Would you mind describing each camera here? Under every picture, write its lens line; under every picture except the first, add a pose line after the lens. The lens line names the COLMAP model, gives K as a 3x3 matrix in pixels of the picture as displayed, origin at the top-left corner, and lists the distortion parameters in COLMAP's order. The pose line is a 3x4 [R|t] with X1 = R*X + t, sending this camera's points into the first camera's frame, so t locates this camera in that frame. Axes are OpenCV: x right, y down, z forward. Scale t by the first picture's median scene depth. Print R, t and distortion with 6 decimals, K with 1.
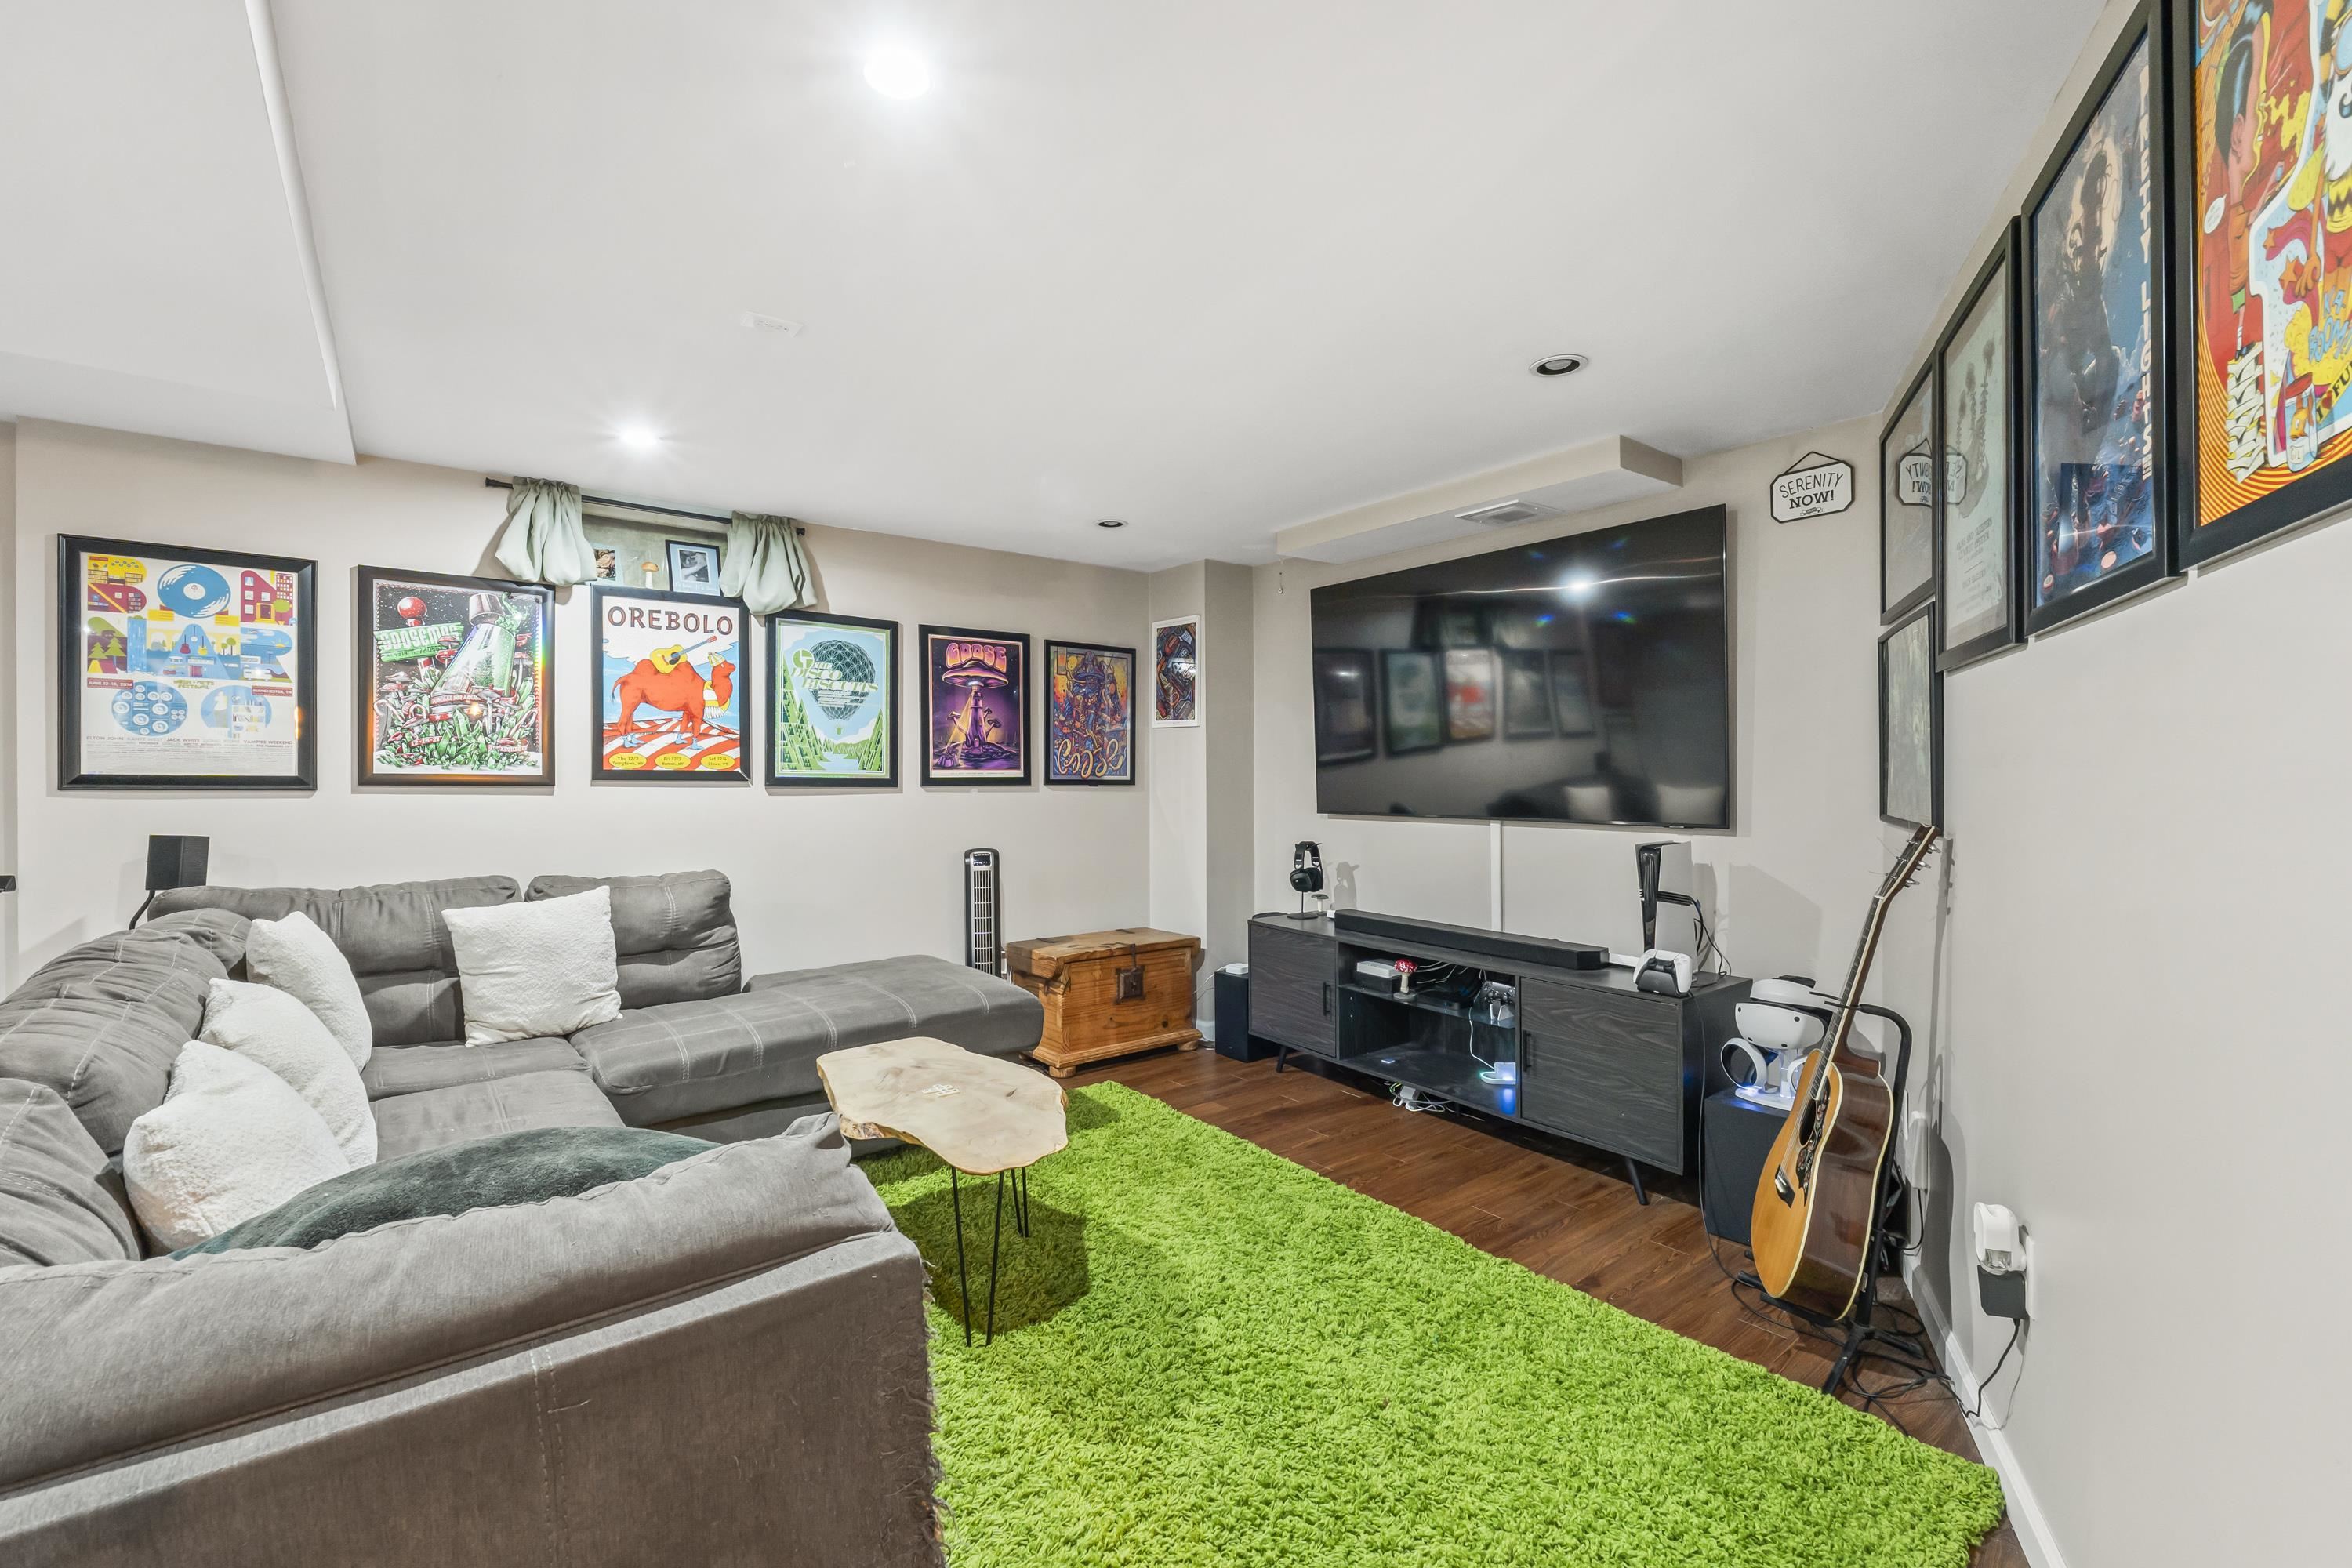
lens RADIAL K [[998.1, 0, 1165.8], [0, 998.1, 787.4], [0, 0, 1]] dist [-0.009766, 0.000870]
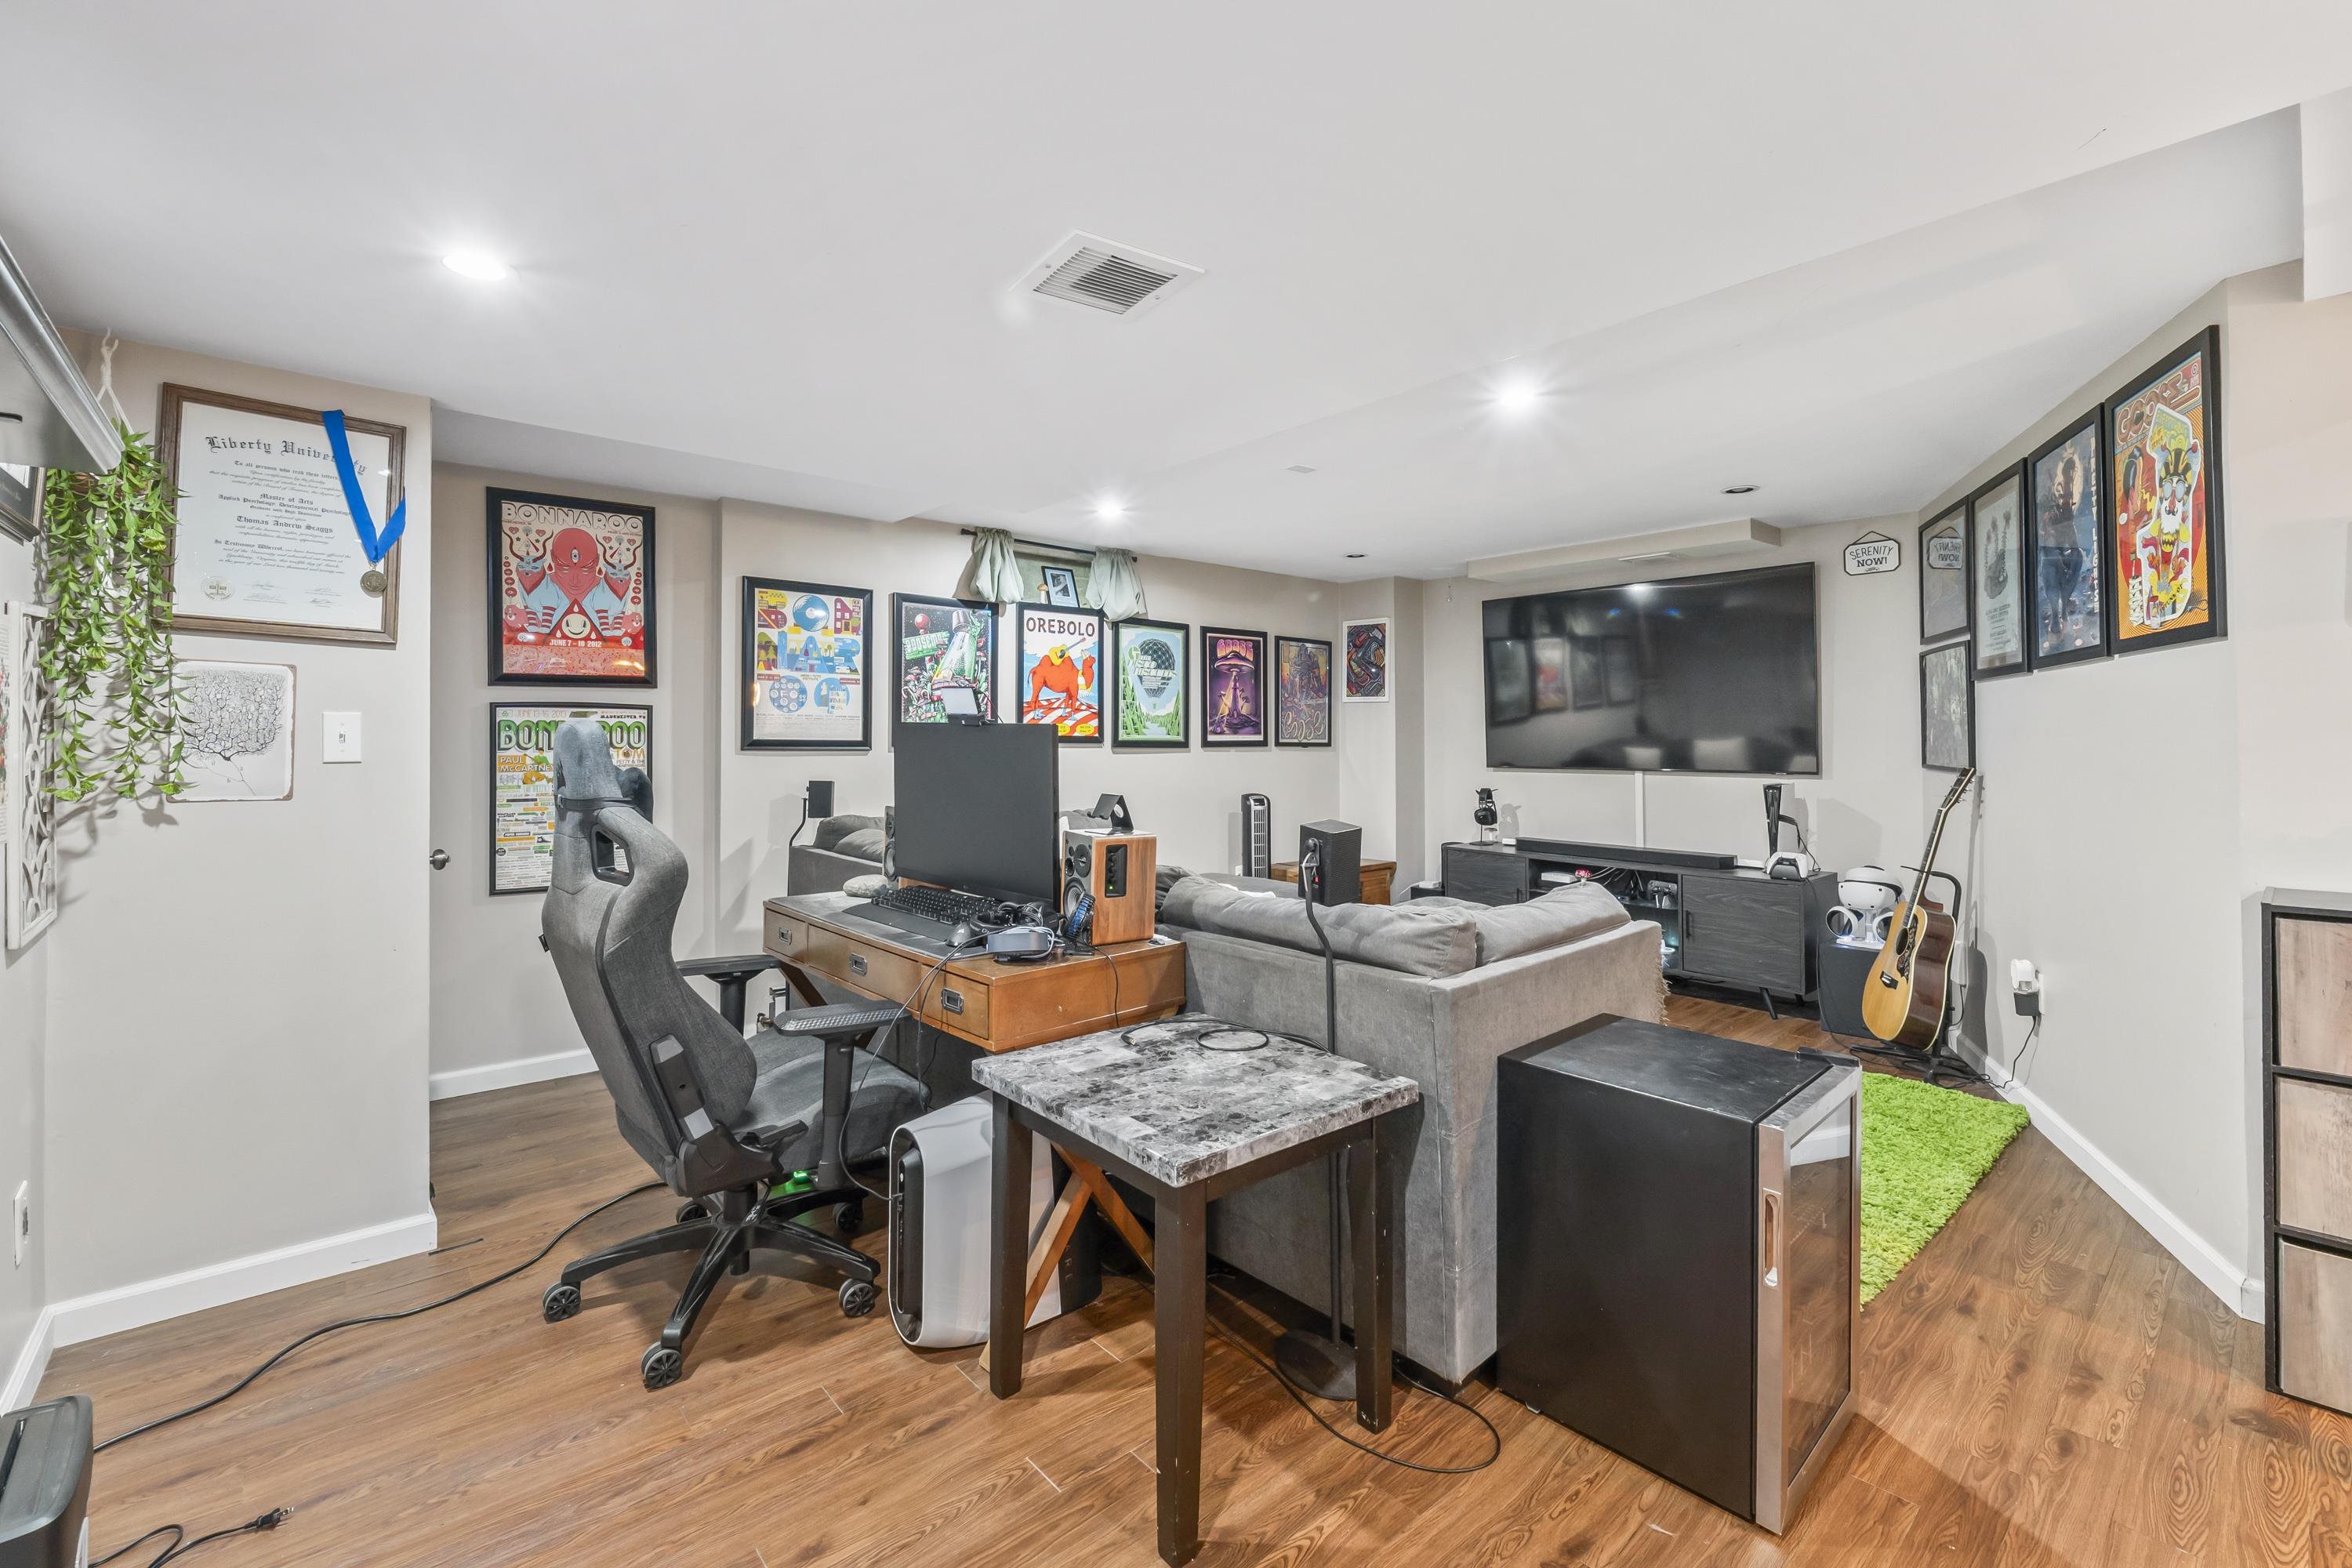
lens RADIAL K [[998.1, 0, 1177.4], [0, 998.1, 730.8], [0, 0, 1]] dist [-0.009766, 0.000870]
pose [[0.998314, -0.000007, 0.058041, -0.524572], [0.001107, 0.999820, -0.018921, 0.002701], [-0.058031, 0.018954, 0.998135, -0.481856]]
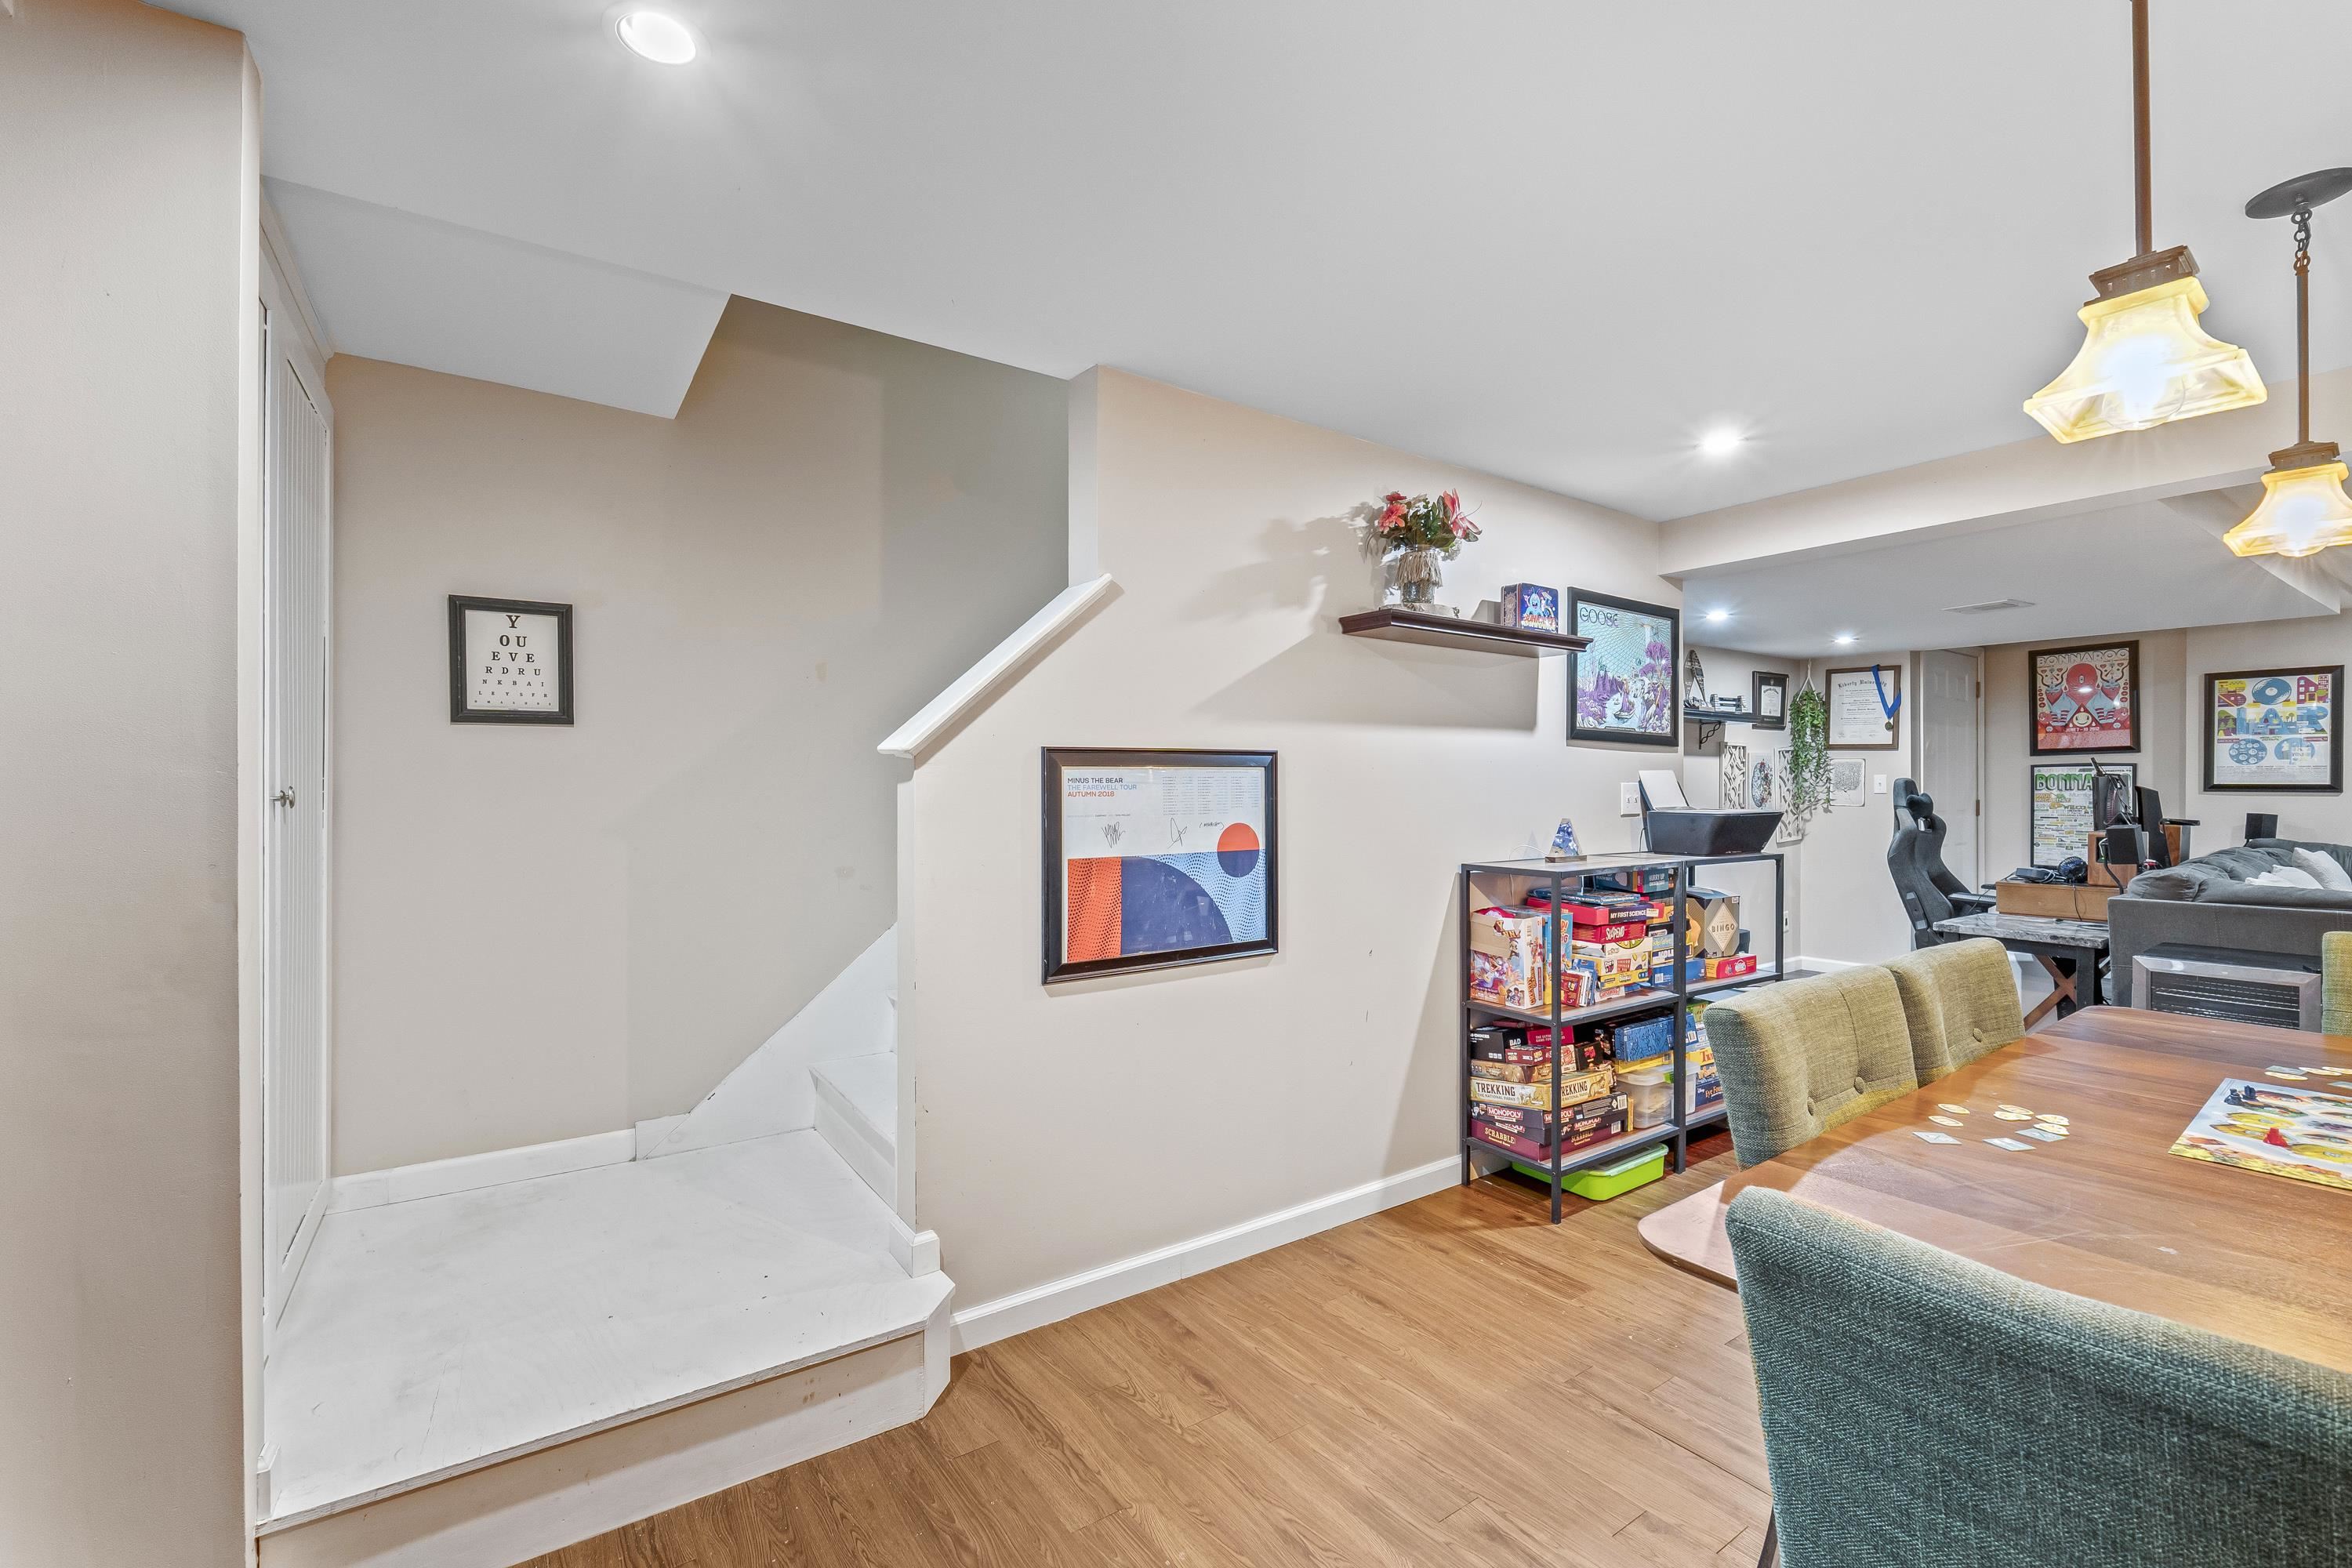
lens RADIAL K [[998.1, 0, 1165.5], [0, 998.1, 789.0], [0, 0, 1]] dist [-0.009766, 0.000870]
pose [[-0.061710, 0.001996, -0.998092, 1.111649], [-0.007638, 0.999968, 0.002472, 0.008917], [0.998065, 0.007776, -0.061692, -1.070739]]
